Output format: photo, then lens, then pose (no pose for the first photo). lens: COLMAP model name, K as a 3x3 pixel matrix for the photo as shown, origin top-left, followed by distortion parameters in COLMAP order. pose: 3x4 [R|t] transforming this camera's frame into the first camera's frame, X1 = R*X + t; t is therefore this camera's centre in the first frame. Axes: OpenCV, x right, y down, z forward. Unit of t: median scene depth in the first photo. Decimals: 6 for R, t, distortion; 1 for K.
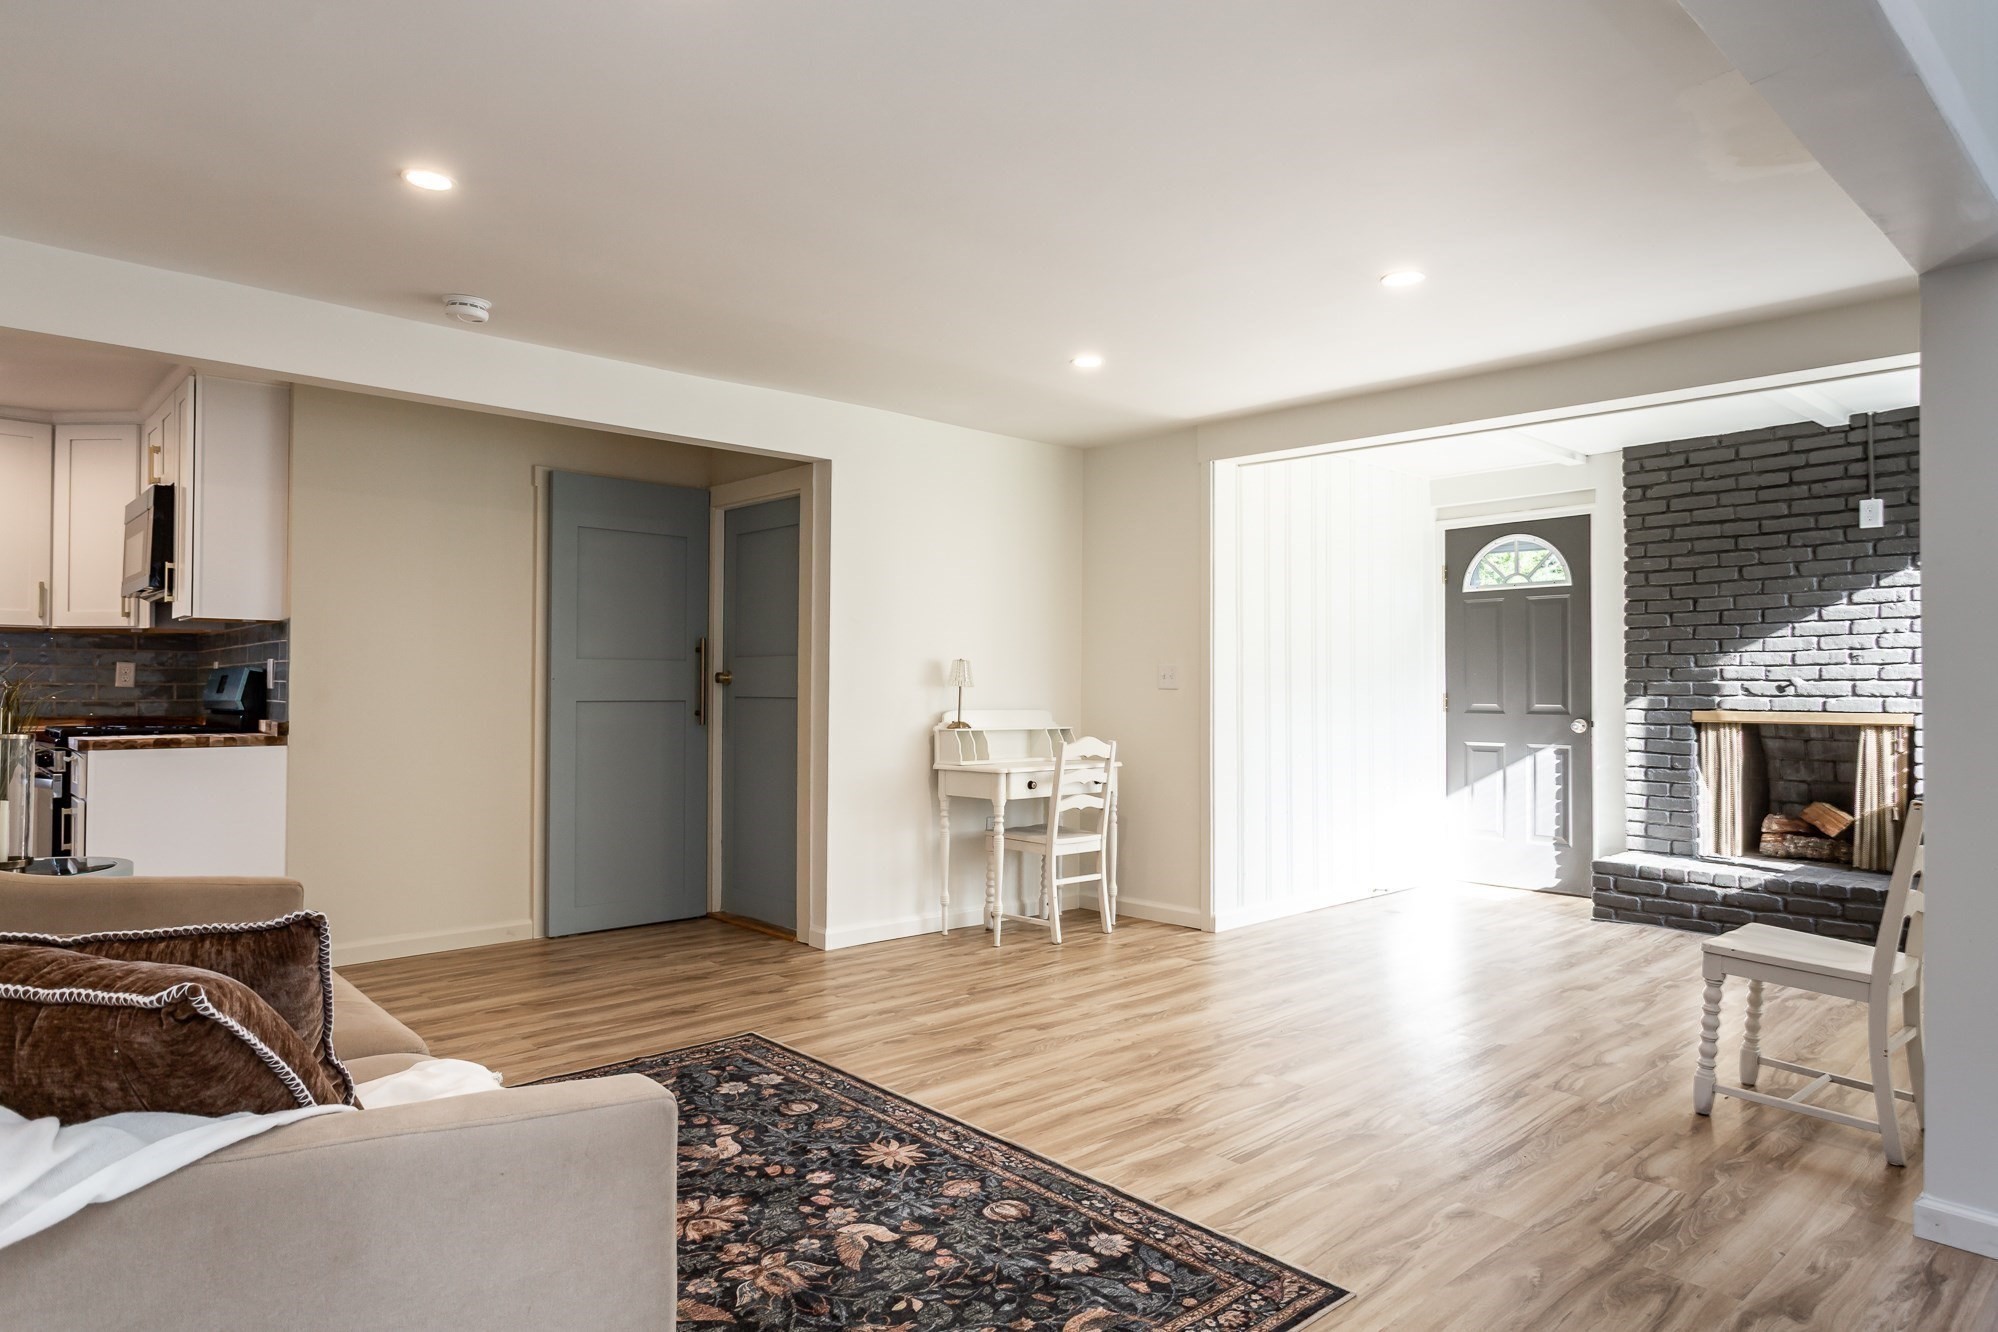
lens RADIAL K [[1171.7, 0, 1000.7], [0, 1171.7, 682.1], [0, 0, 1]] dist [-0.011873, 0.001545]
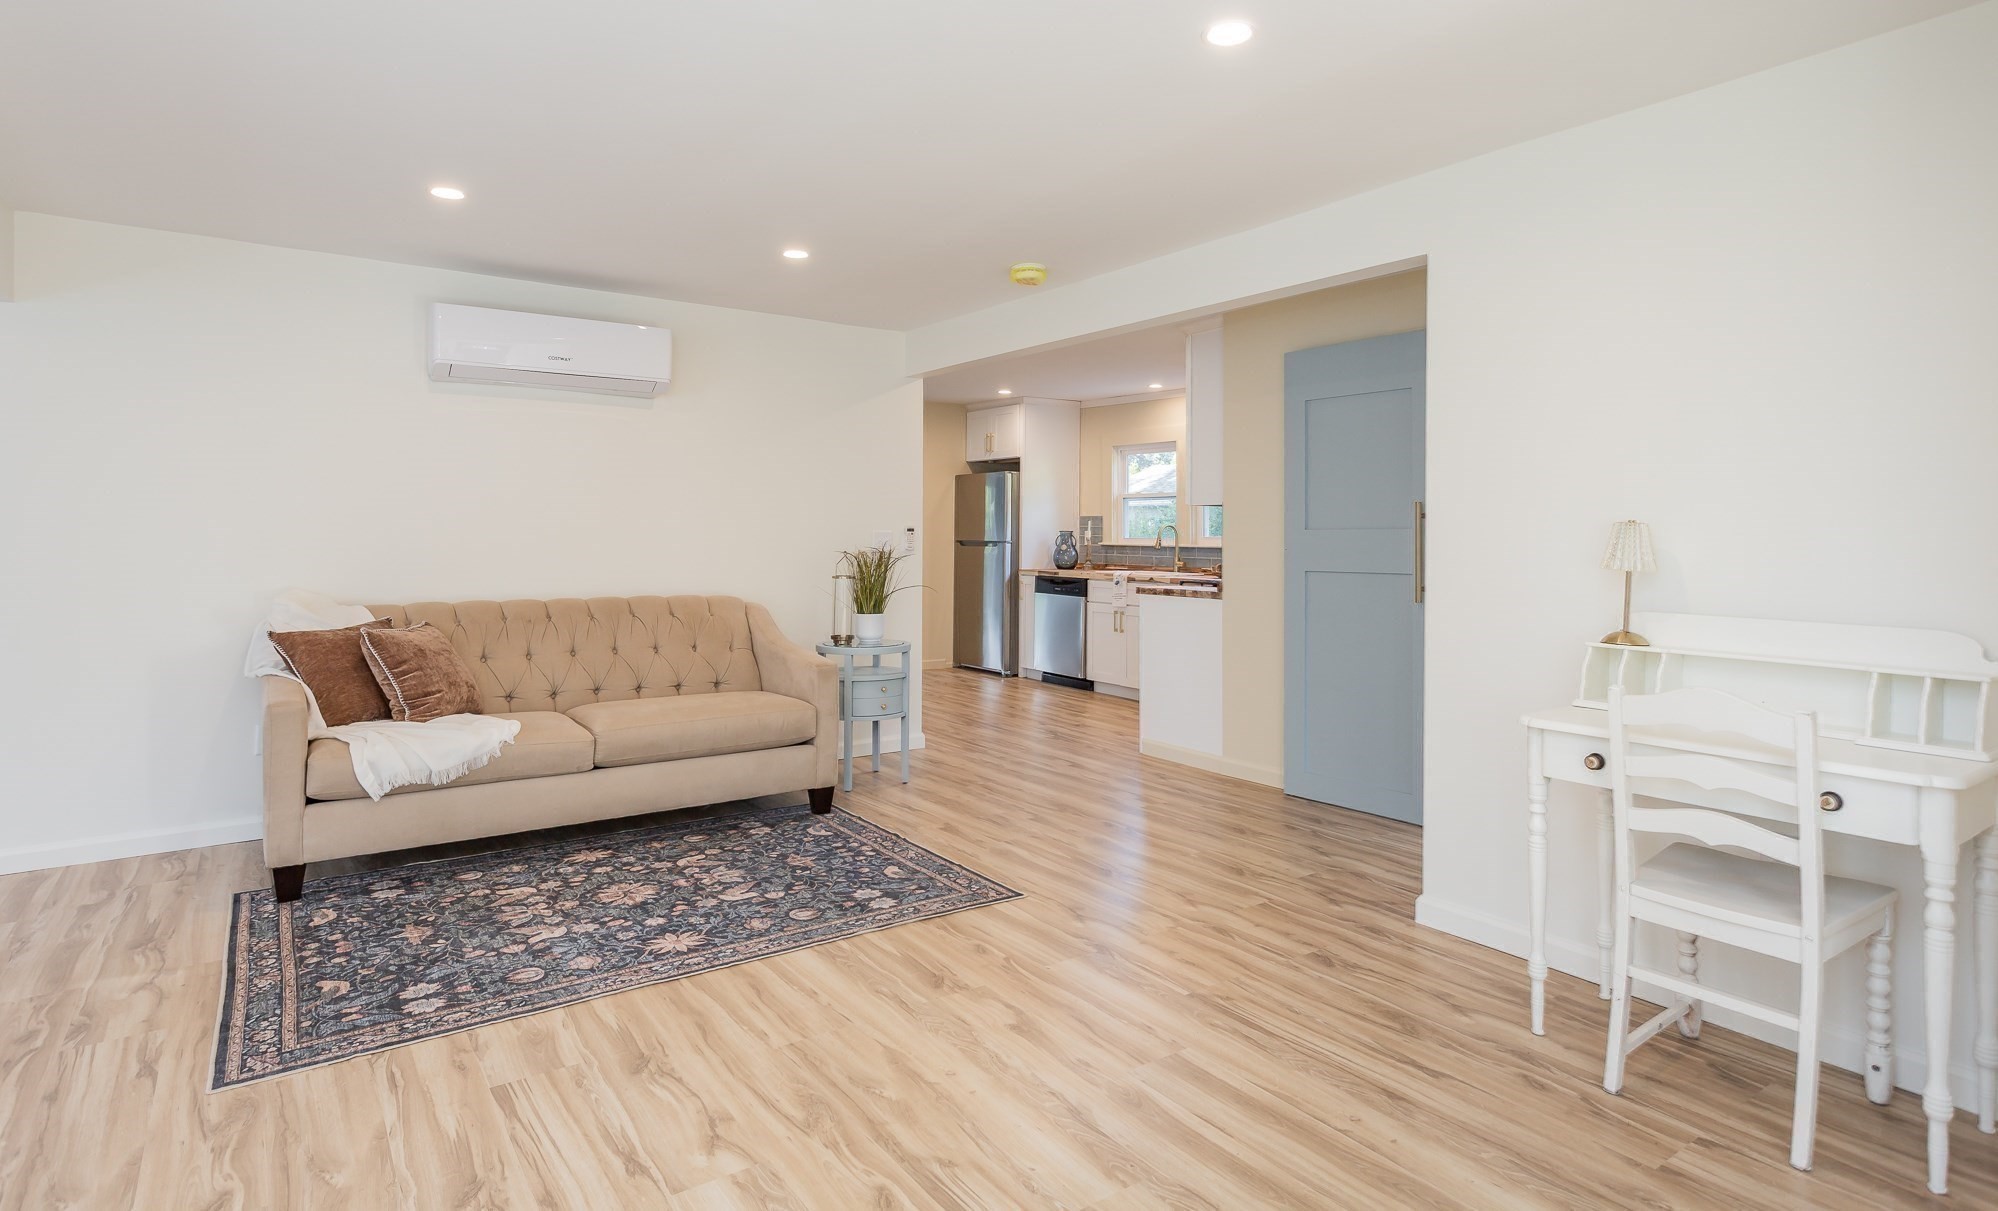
lens RADIAL K [[1057.3, 0, 1022.9], [0, 1057.3, 537.3], [0, 0, 1]] dist [-0.003802, 0.000432]
pose [[-0.115535, -0.004812, -0.993292, 0.589596], [-0.000664, 0.999988, -0.004767, -0.010631], [0.993303, 0.000108, -0.115536, 0.906294]]
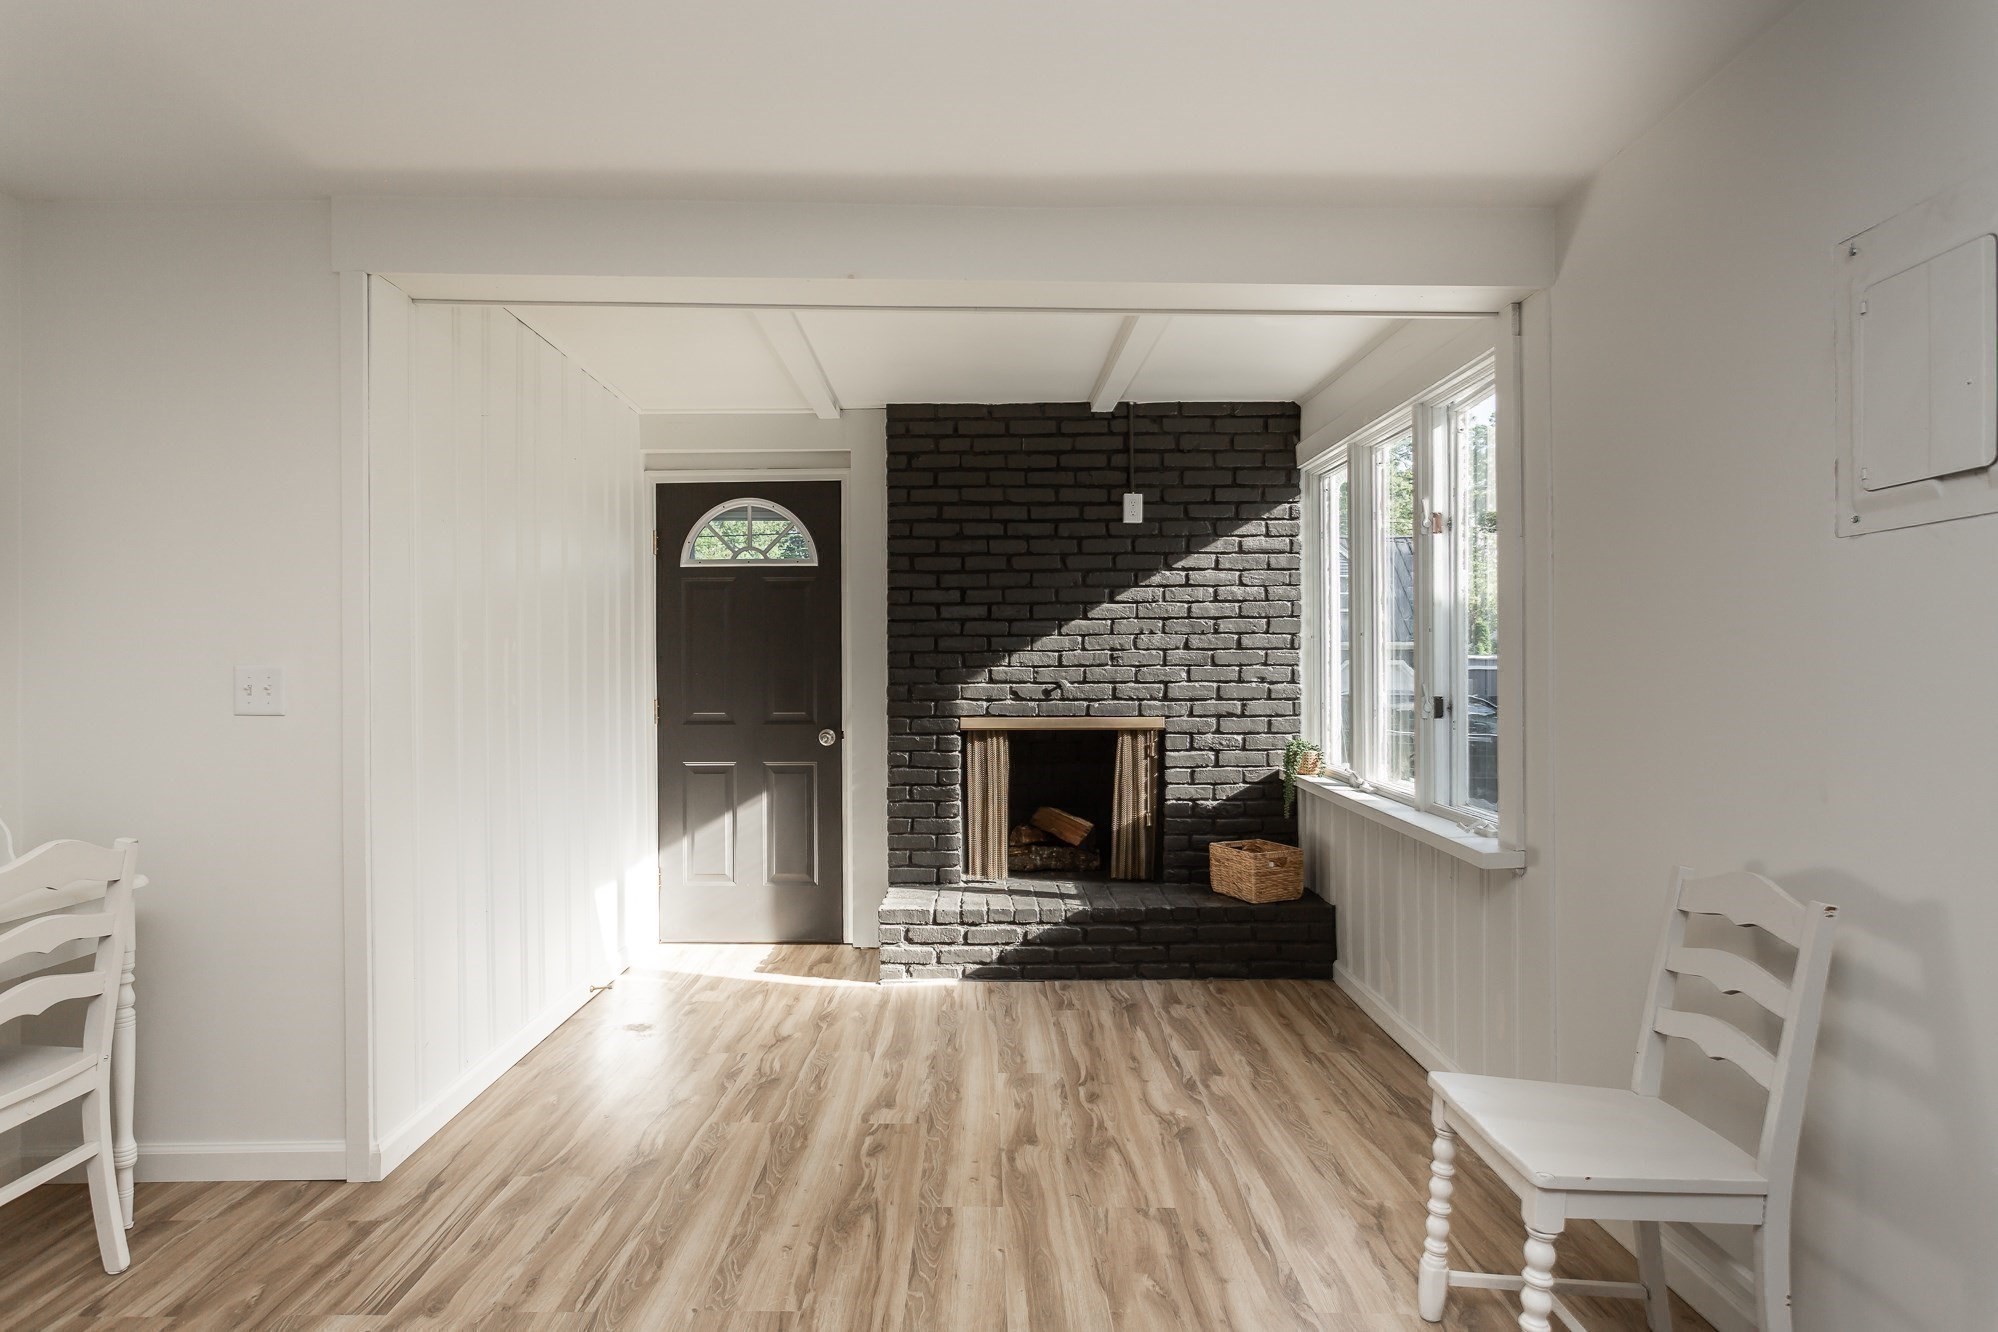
lens RADIAL K [[1066.5, 0, 980.7], [0, 1066.5, 675.3], [0, 0, 1]] dist [-0.009204, 0.006546]
pose [[0.677843, -0.007083, 0.735172, 0.021797], [0.000996, 0.999962, 0.008716, -0.018019], [-0.735206, -0.005176, 0.677824, 0.573718]]
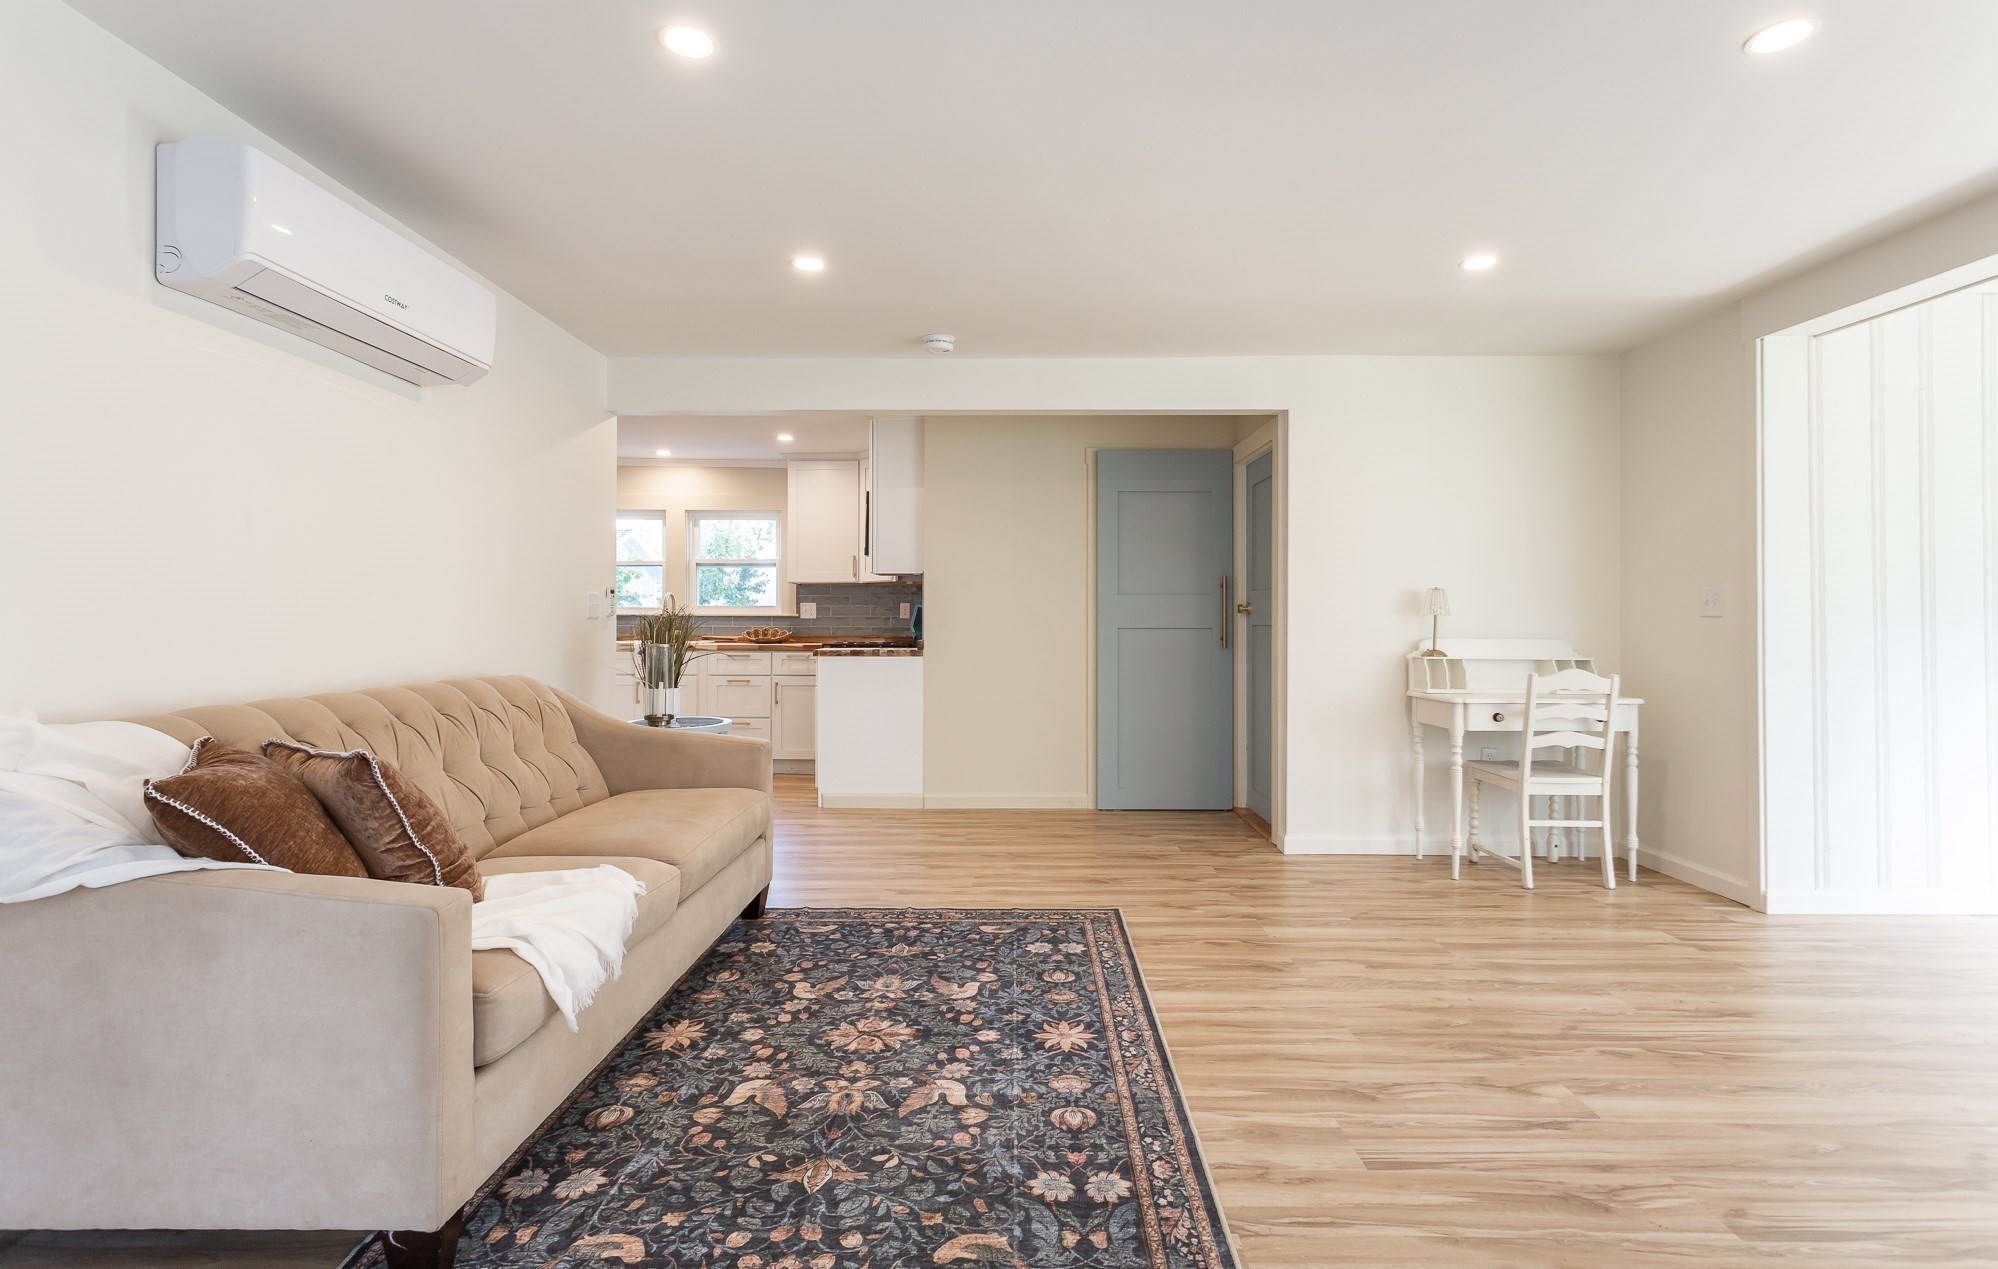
lens RADIAL K [[934.7, 0, 1010.4], [0, 934.7, 618.0], [0, 0, 1]] dist [-0.003899, 0.000511]
pose [[0.731543, -0.003603, -0.681786, 0.287659], [0.005843, 0.999982, 0.000985, 0.004091], [0.681770, -0.004704, 0.731551, 0.194578]]
